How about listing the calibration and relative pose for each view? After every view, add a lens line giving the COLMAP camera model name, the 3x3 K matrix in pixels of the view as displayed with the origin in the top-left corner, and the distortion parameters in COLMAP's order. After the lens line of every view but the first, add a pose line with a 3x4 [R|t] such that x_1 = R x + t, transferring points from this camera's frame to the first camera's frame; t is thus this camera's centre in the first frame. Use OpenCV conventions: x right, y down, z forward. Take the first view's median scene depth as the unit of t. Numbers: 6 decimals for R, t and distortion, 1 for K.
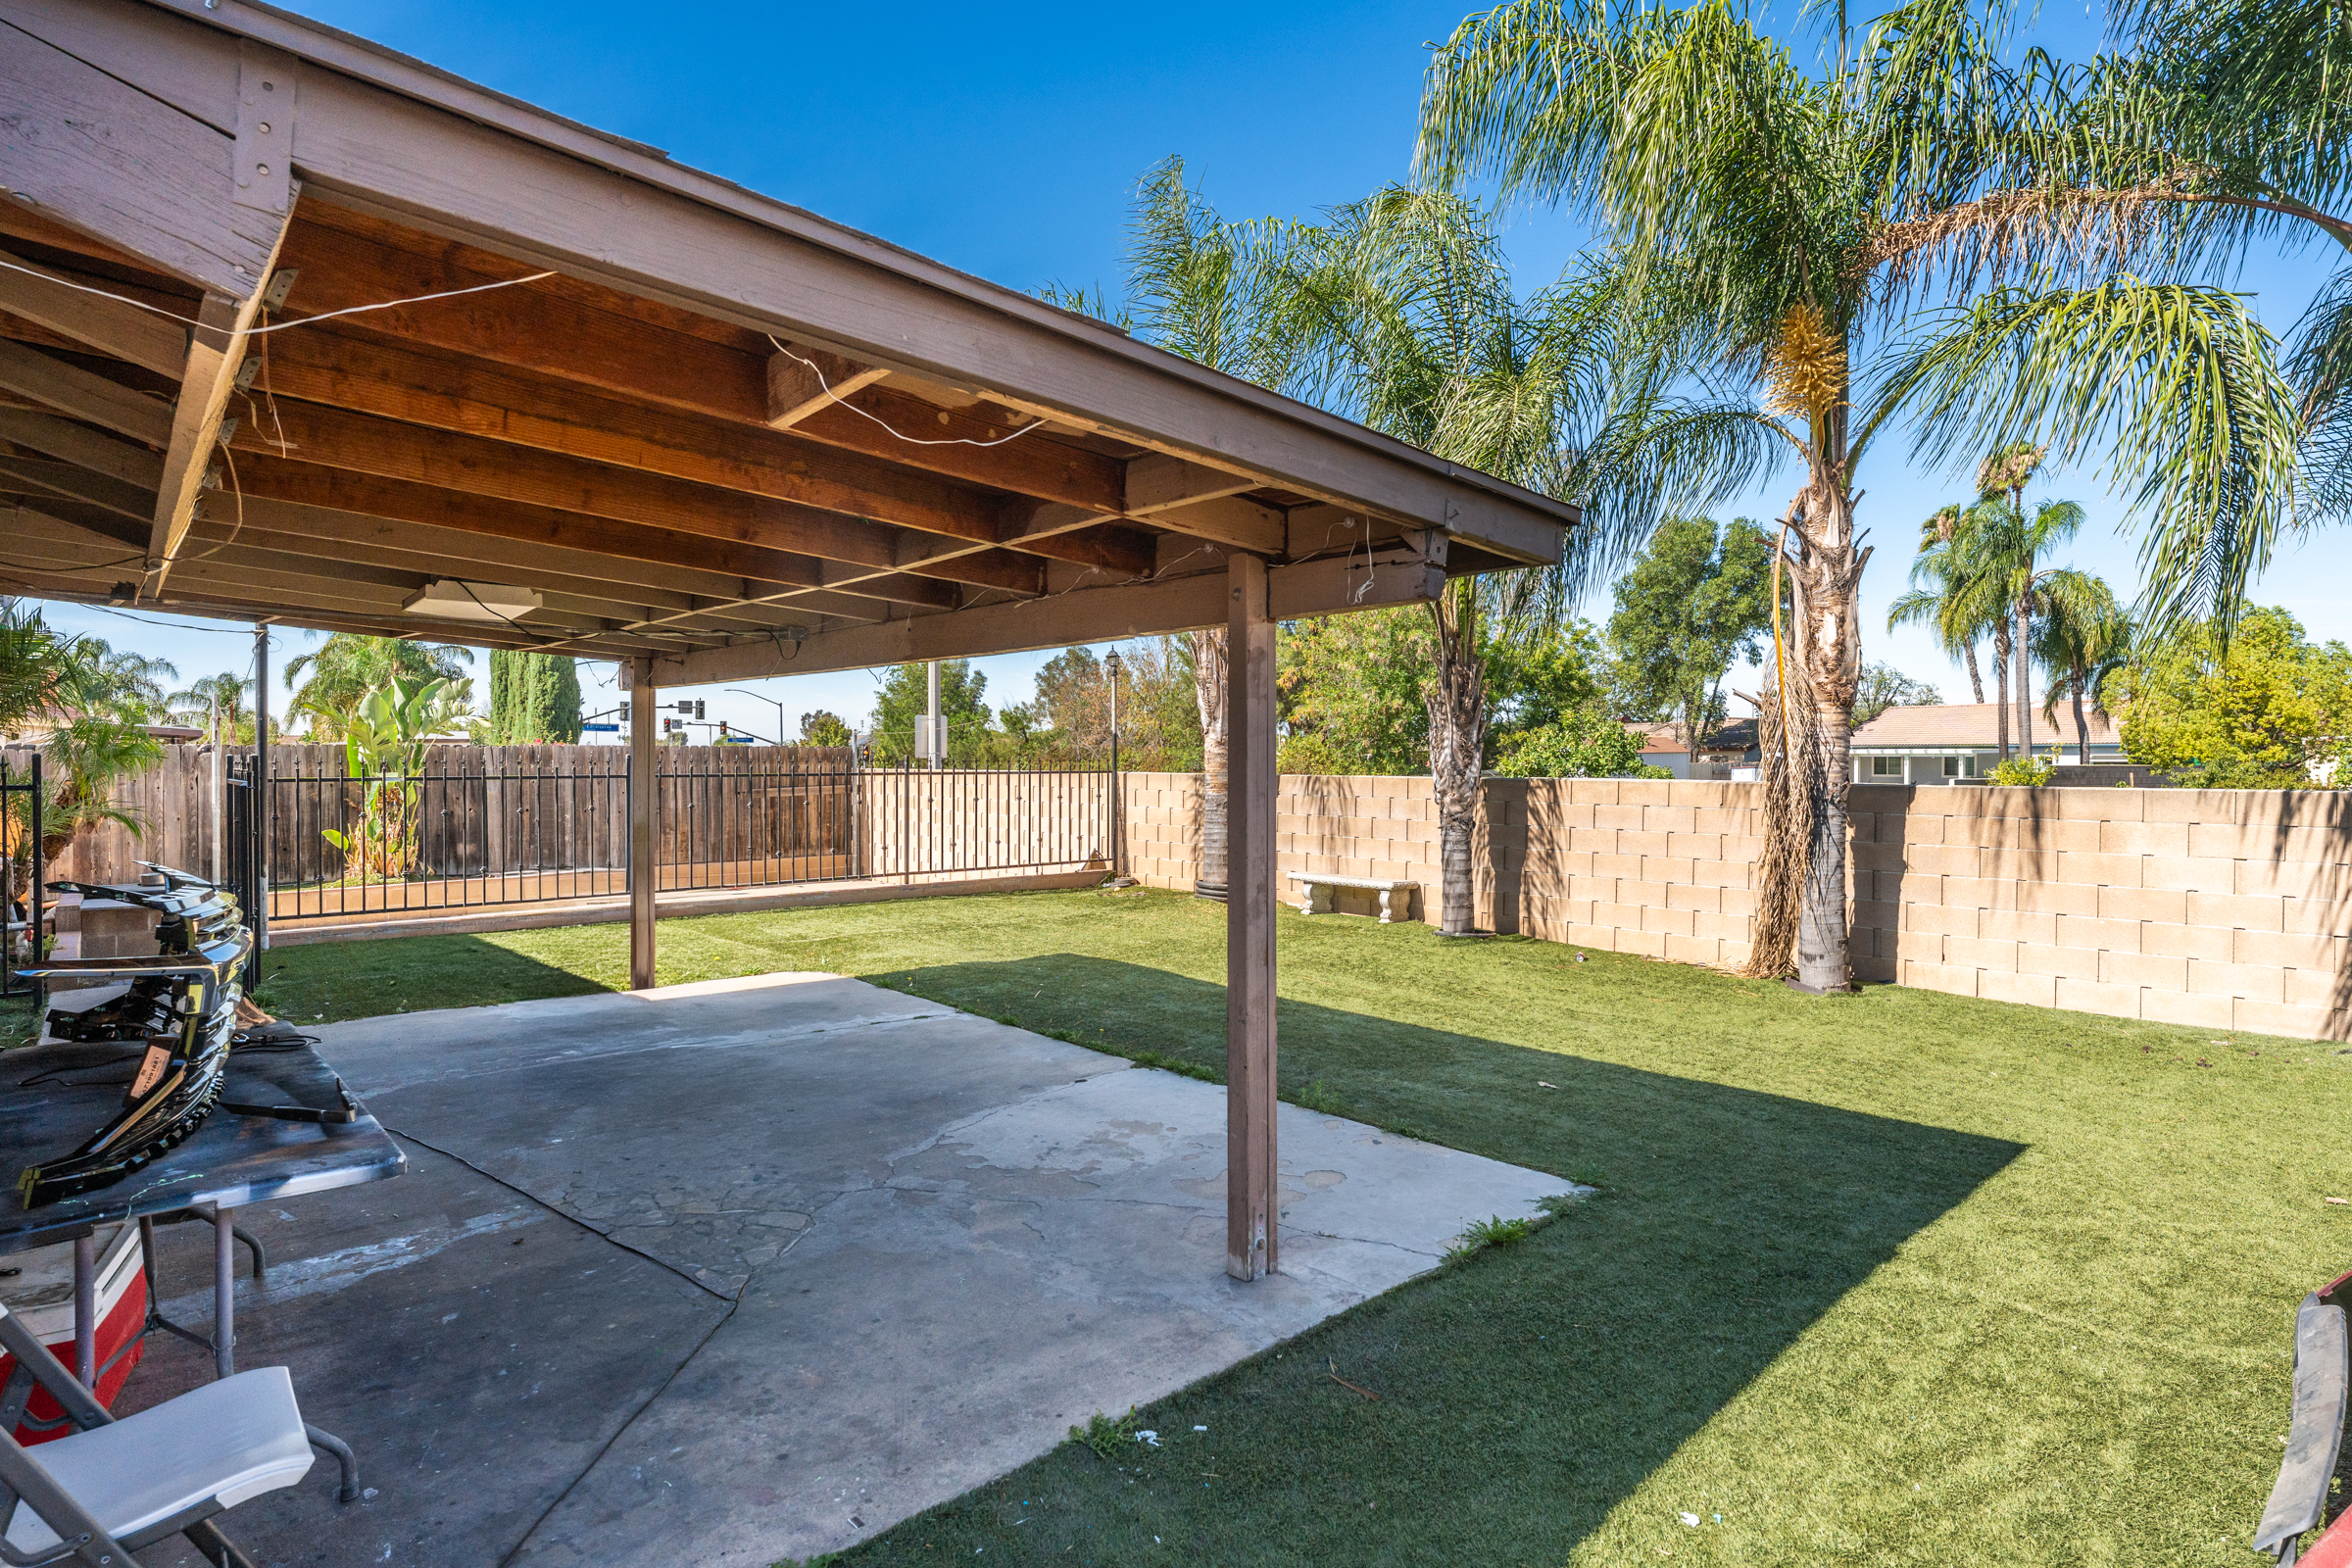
lens RADIAL K [[1168.3, 0, 1178.1], [0, 1168.3, 771.0], [0, 0, 1]] dist [0.000179, 0.000193]
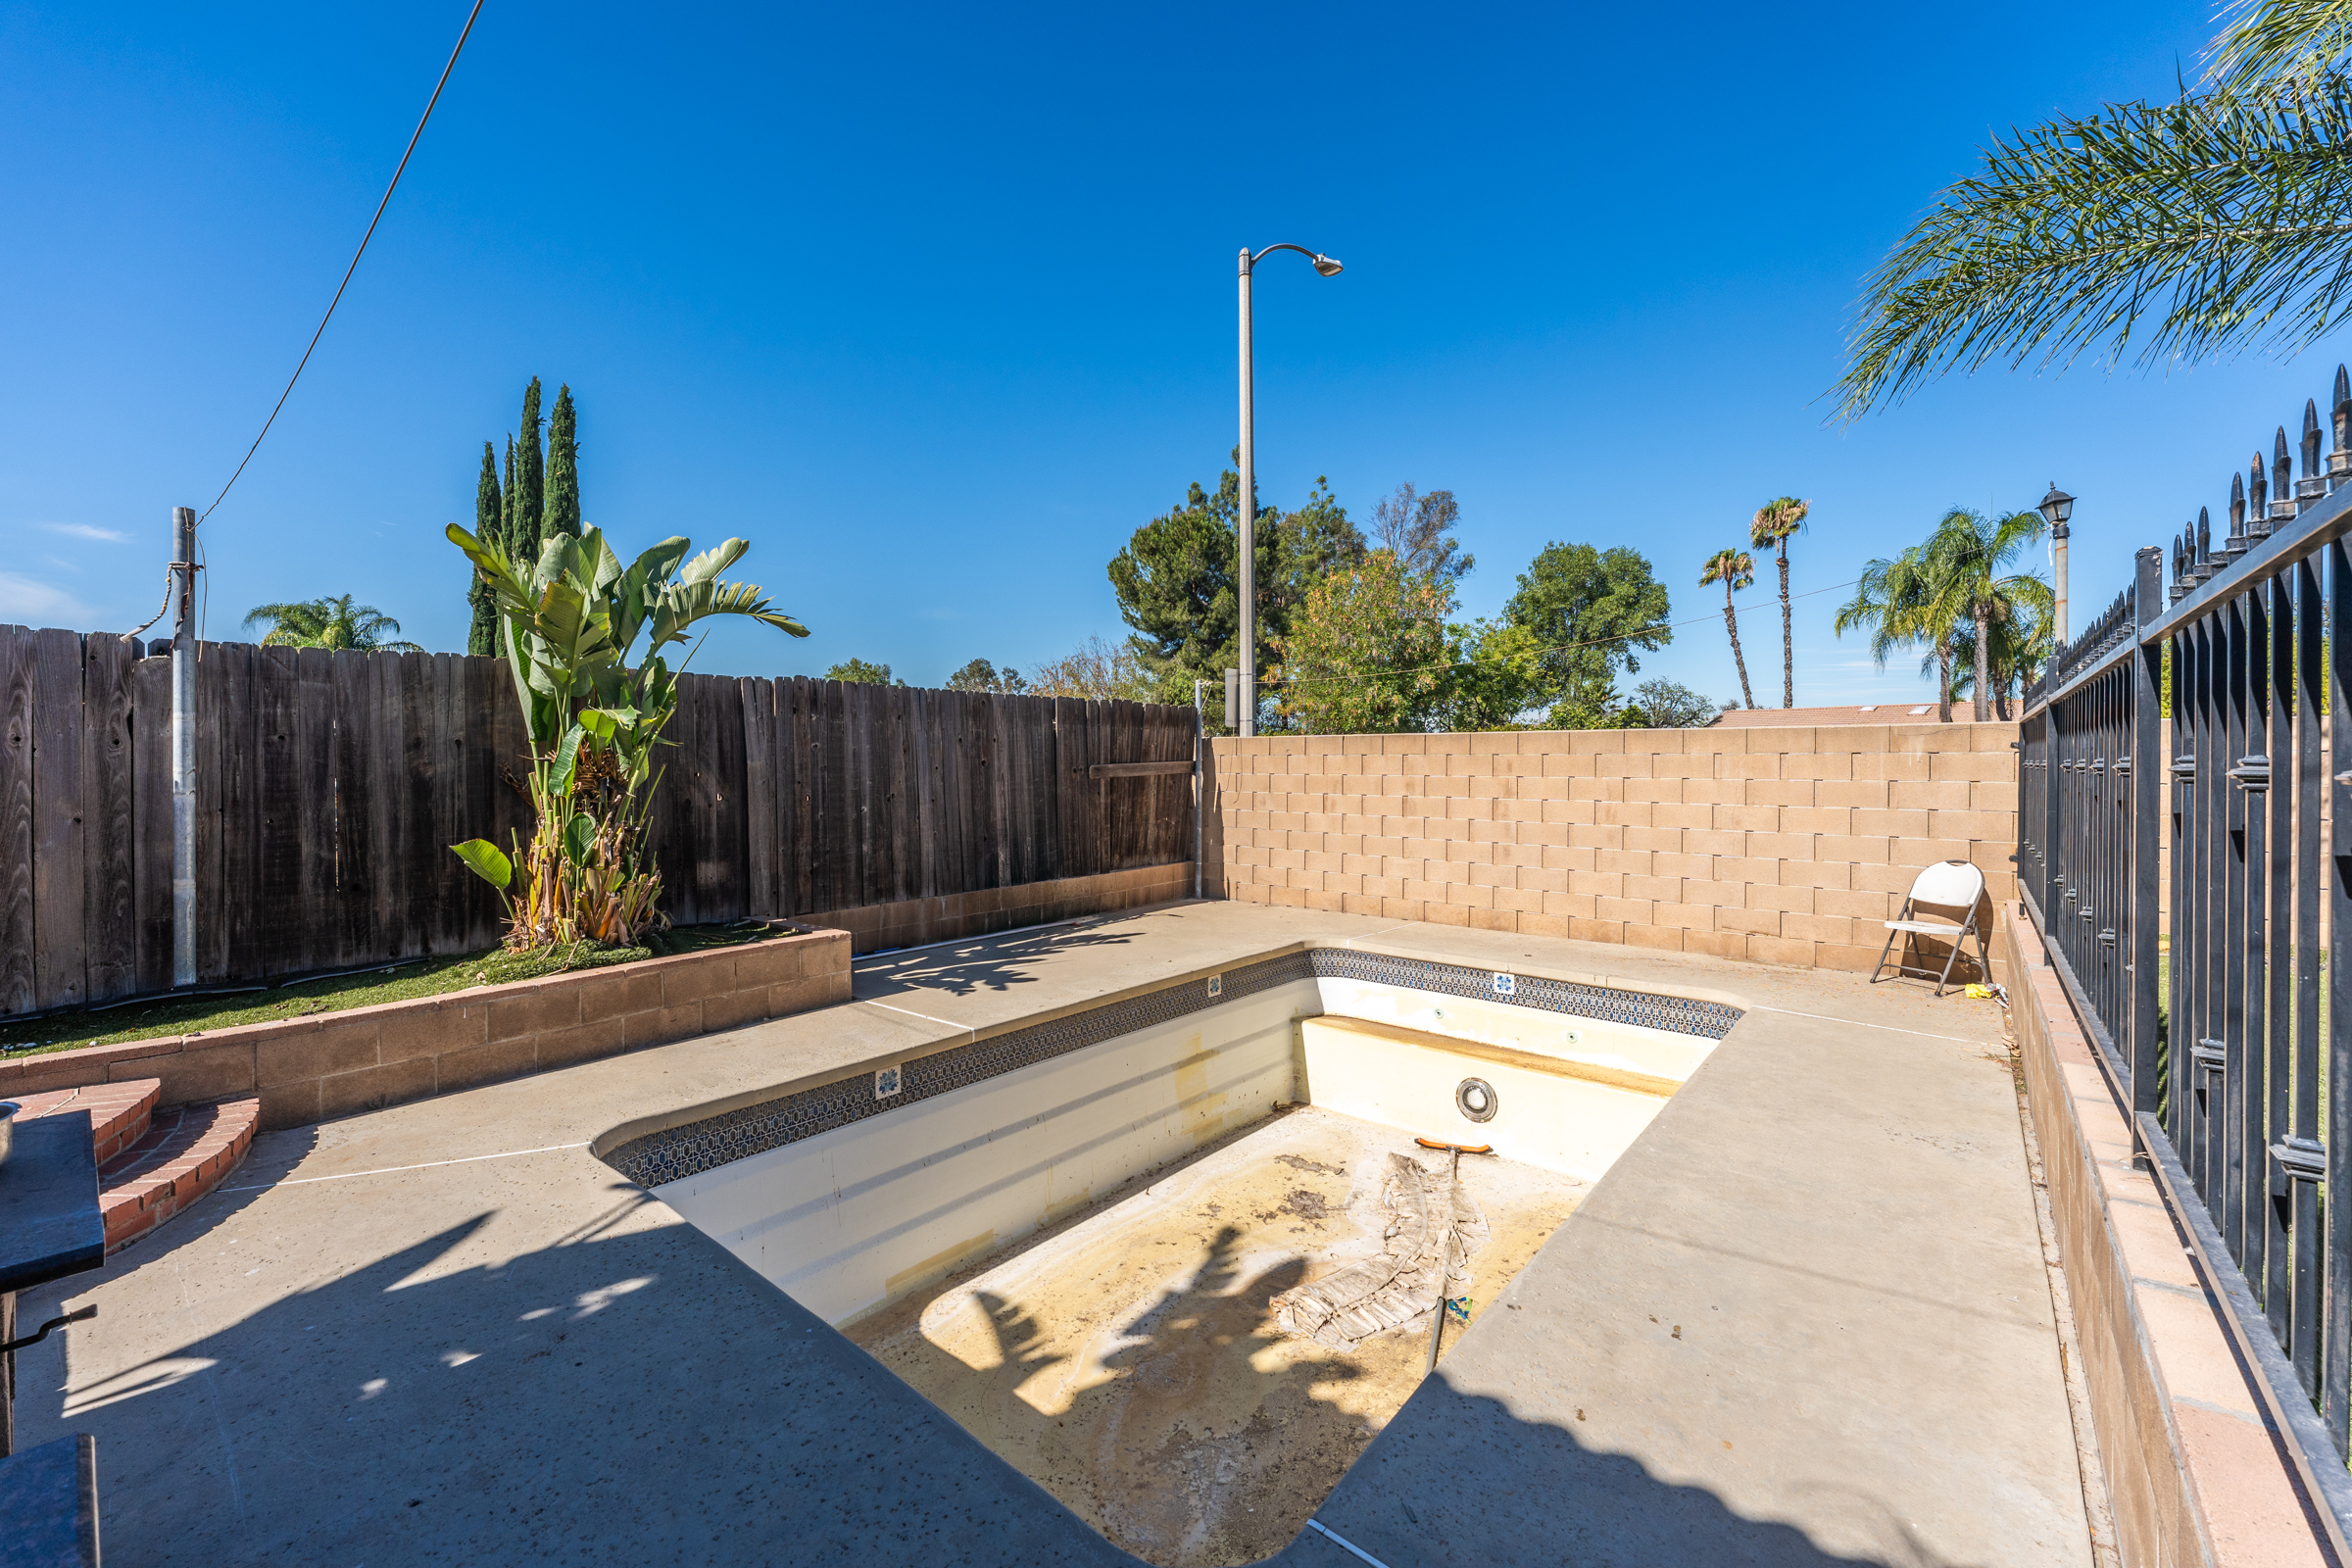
lens RADIAL K [[971.9, 0, 1161.3], [0, 971.9, 770.2], [0, 0, 1]] dist [-0.001488, -0.000324]
pose [[0.991700, -0.003246, 0.128536, -0.499703], [0.003297, 0.999995, -0.000181, 0.023430], [-0.128534, 0.000603, 0.991705, 0.587122]]
